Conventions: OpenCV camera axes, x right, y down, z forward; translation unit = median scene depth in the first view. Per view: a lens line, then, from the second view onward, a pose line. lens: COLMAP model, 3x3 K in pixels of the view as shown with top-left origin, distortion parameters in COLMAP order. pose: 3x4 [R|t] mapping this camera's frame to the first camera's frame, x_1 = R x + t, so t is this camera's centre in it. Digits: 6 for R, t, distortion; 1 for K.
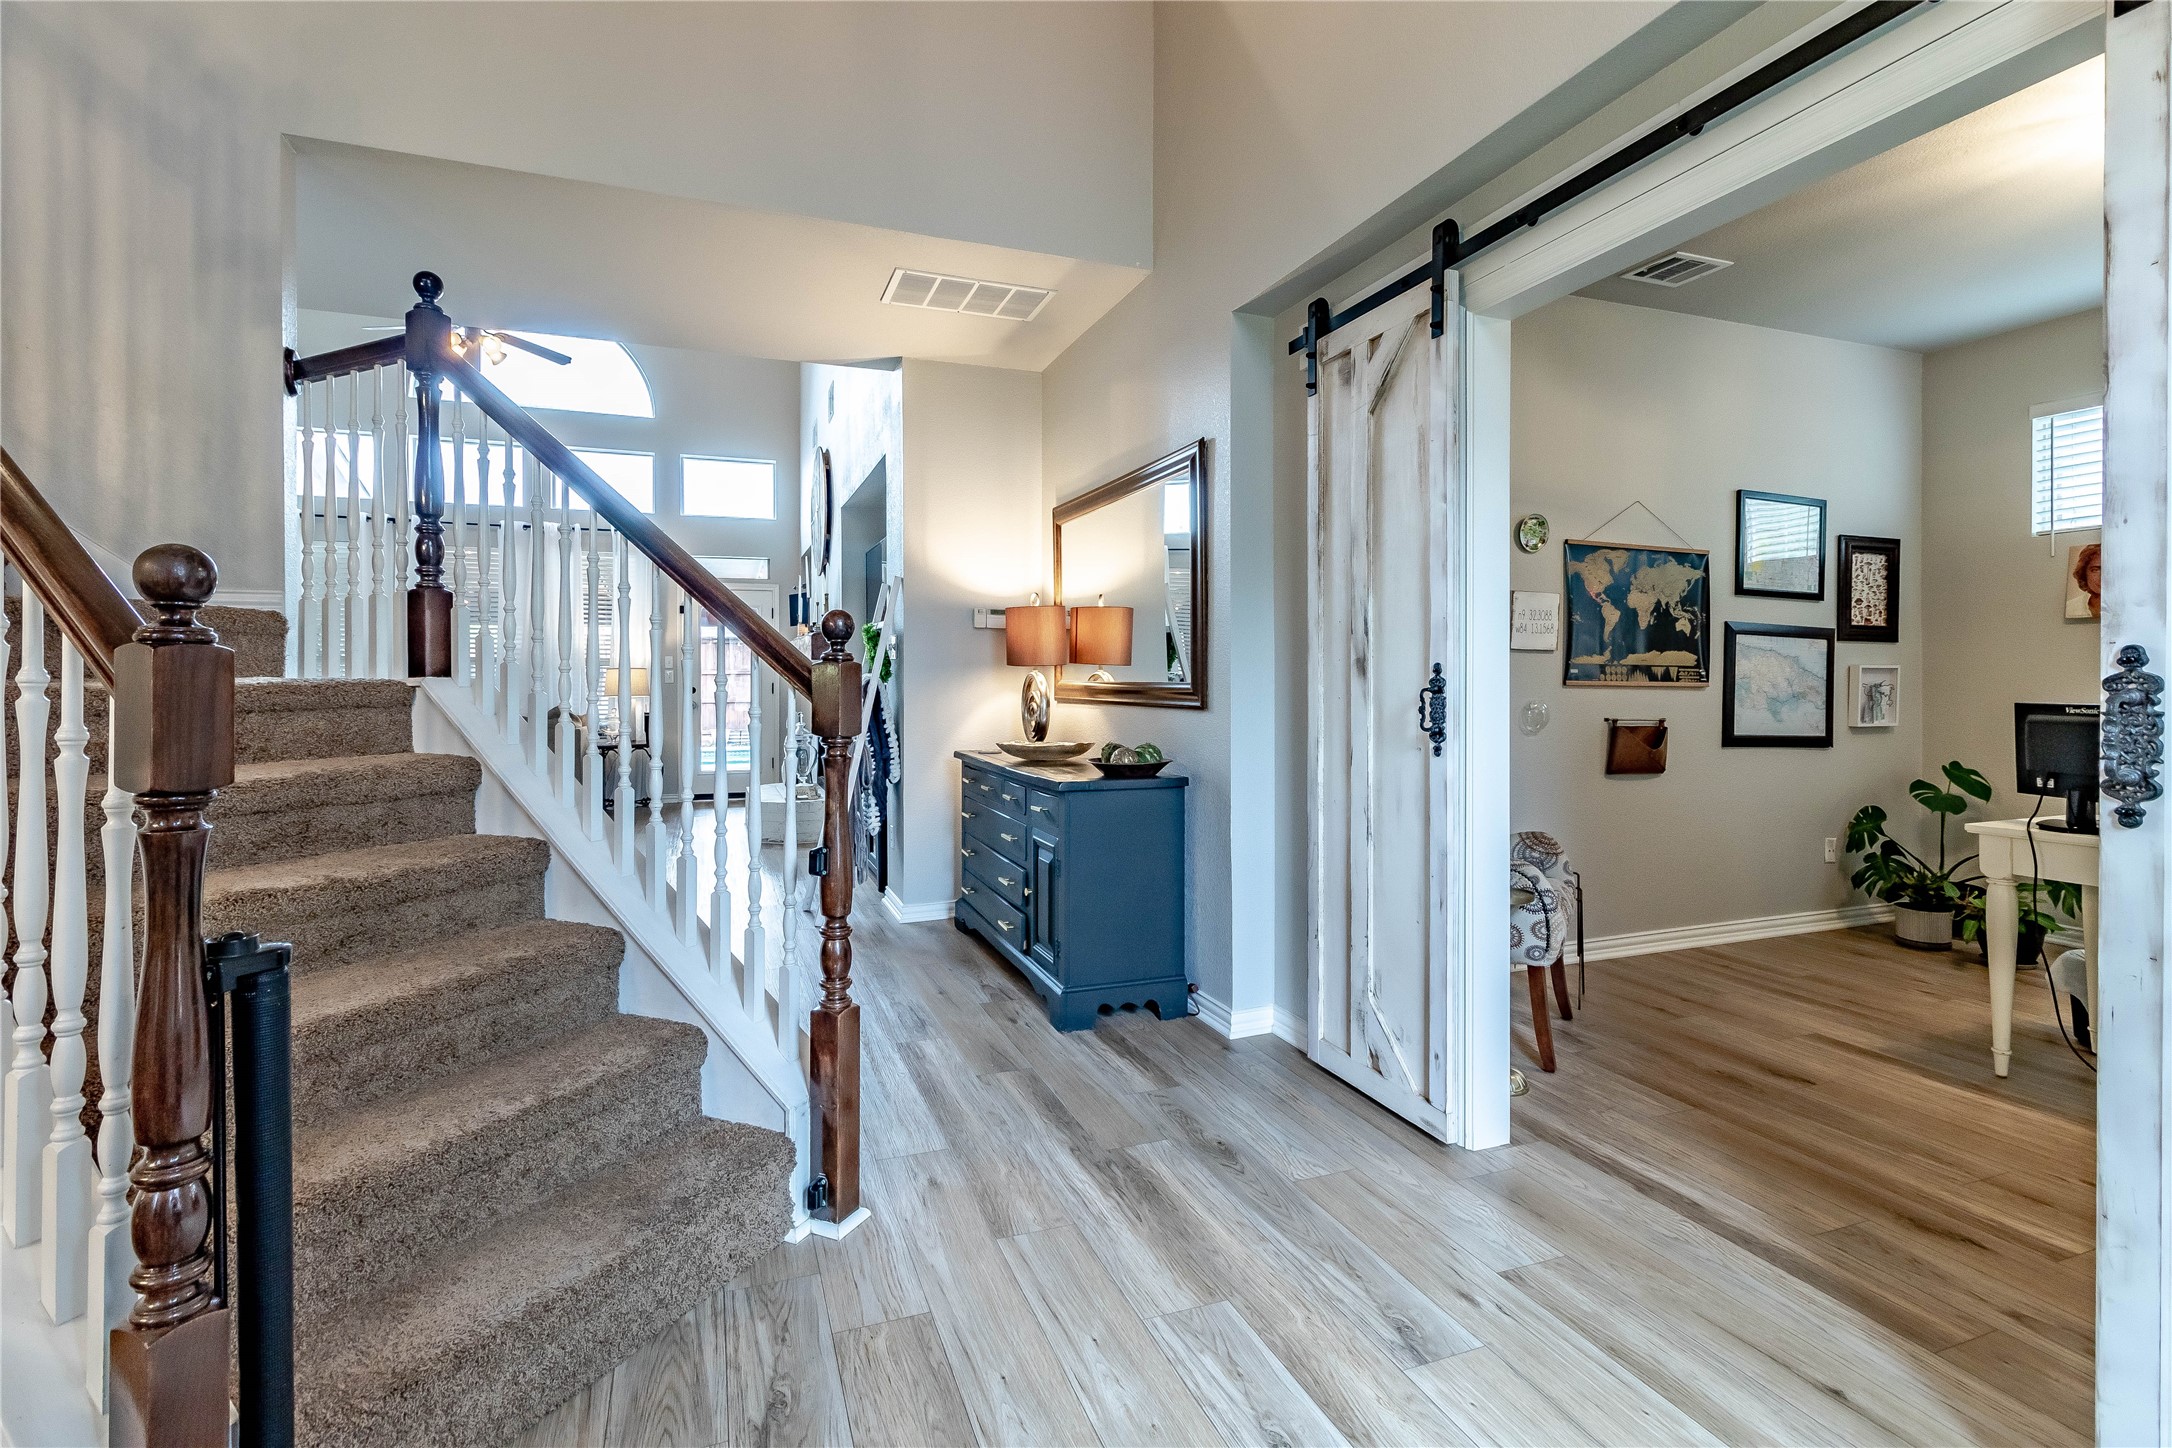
lens RADIAL K [[1044.0, 0, 1098.8], [0, 1044.0, 690.0], [0, 0, 1]] dist [0.016191, 0.000638]
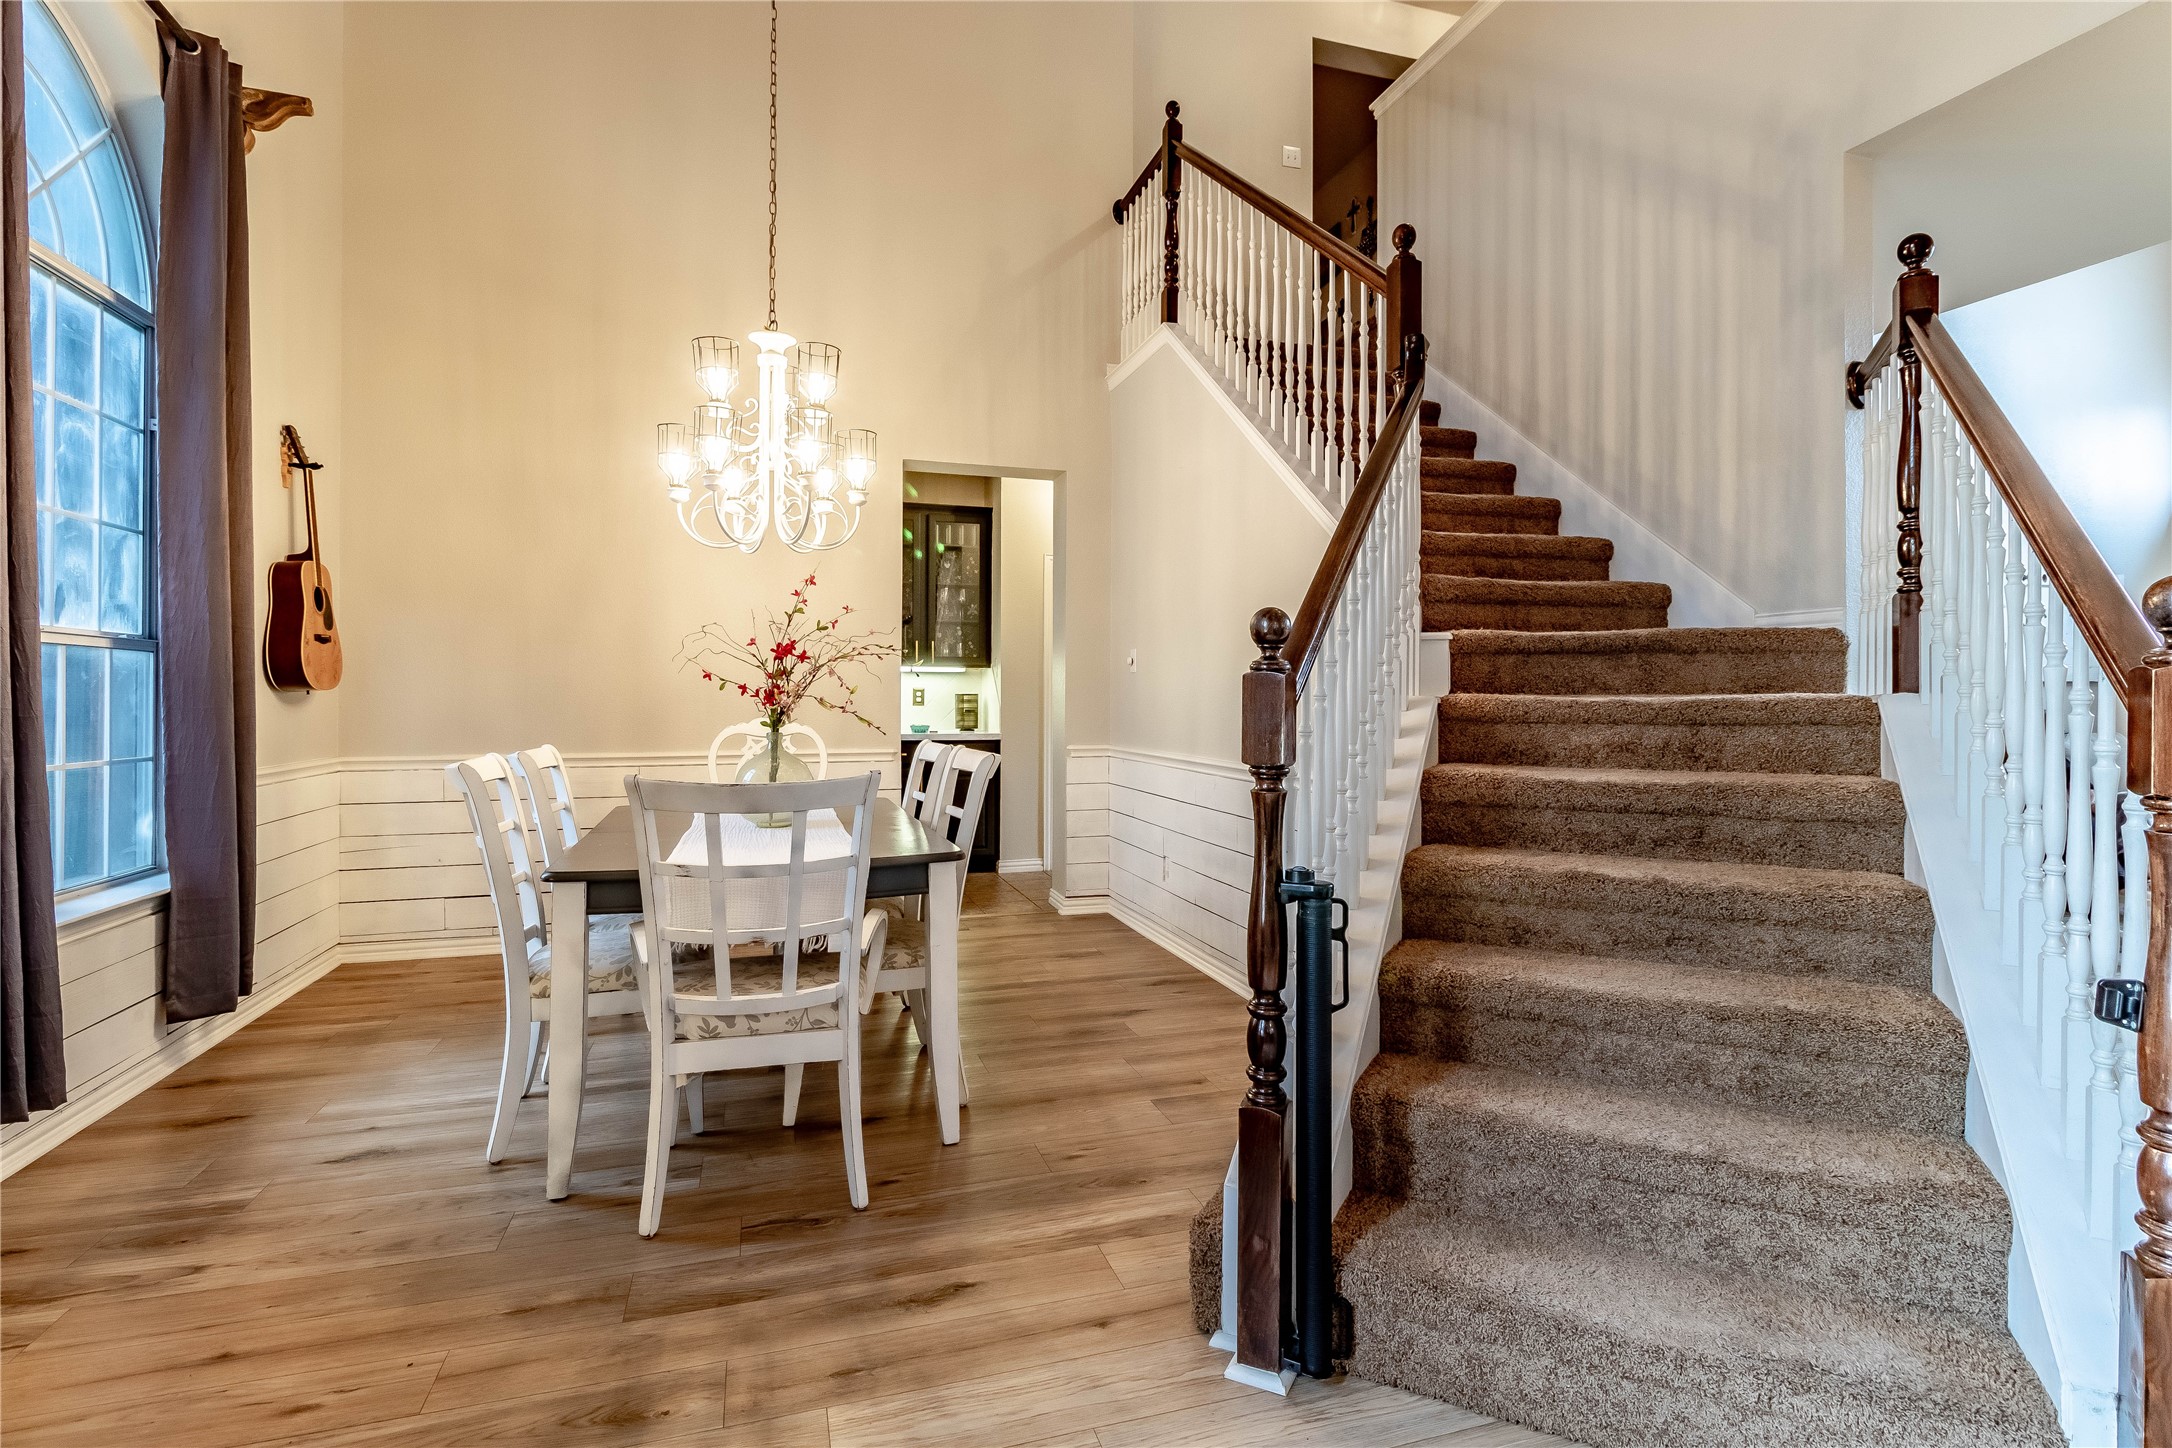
lens RADIAL K [[1111.1, 0, 1083.7], [0, 1111.1, 691.9], [0, 0, 1]] dist [-0.001373, -0.000265]
pose [[-0.089164, -0.002527, -0.996014, 0.362156], [-0.013221, 0.999912, -0.001353, -0.002724], [0.995929, 0.013047, -0.089189, 0.405612]]
